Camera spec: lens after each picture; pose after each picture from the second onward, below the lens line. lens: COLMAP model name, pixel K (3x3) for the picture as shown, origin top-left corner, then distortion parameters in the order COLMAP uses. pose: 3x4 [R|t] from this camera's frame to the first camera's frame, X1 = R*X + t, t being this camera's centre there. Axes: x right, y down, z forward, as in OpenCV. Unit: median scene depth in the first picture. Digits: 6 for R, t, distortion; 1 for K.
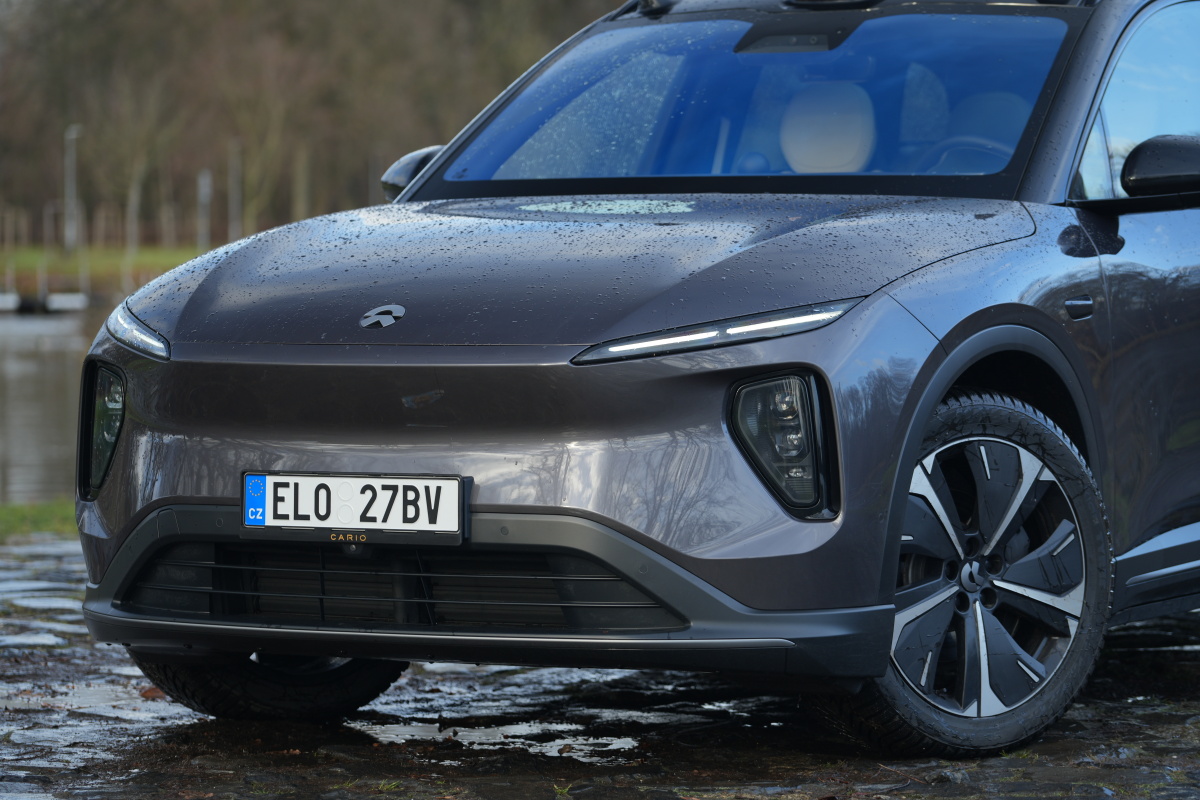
lens RADIAL K [[4968.8, 0, 600.0], [0, 4968.8, 400.0], [0, 0, 1]] dist [-0.043901, 1.495370]
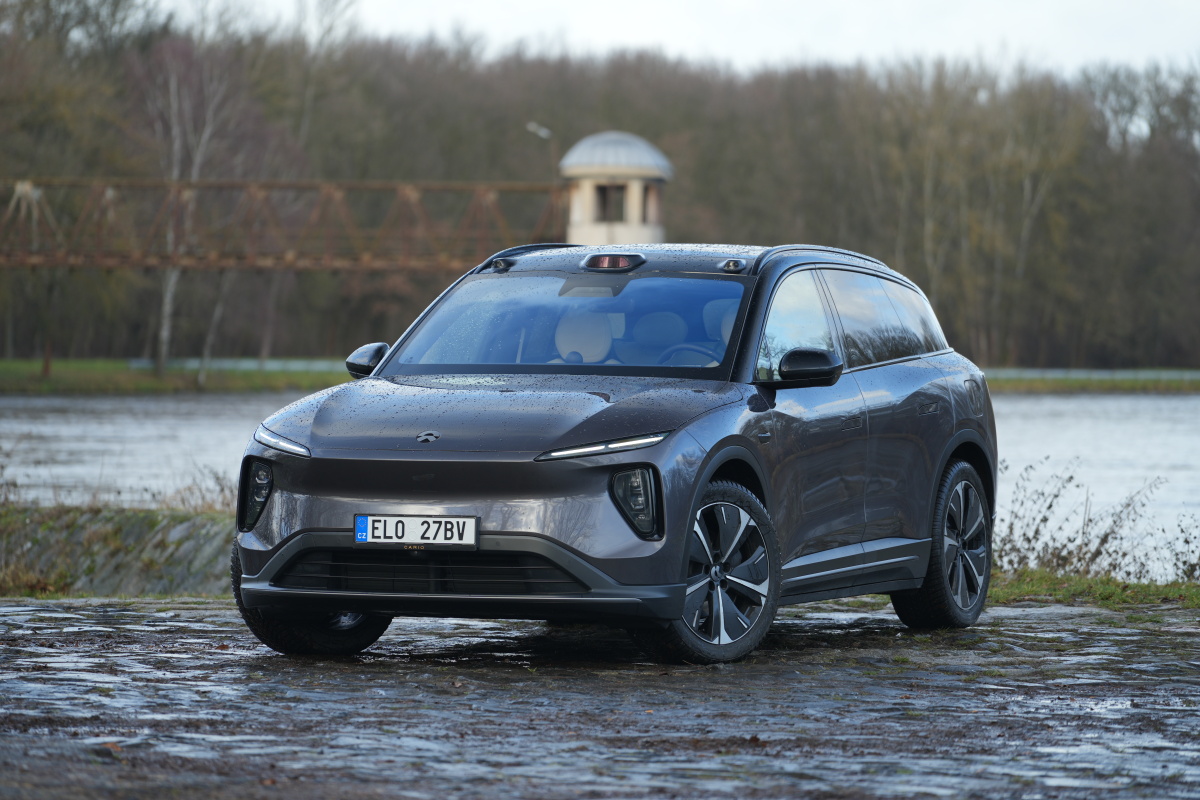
lens RADIAL K [[6800.5, 0, 600.0], [0, 6800.5, 400.0], [0, 0, 1]] dist [-0.163259, -8.030645]
pose [[0.987030, 0.015796, 0.159758, -0.408796], [-0.011374, 0.999527, -0.028558, 0.045148], [-0.160133, 0.026371, 0.986743, -1.680185]]
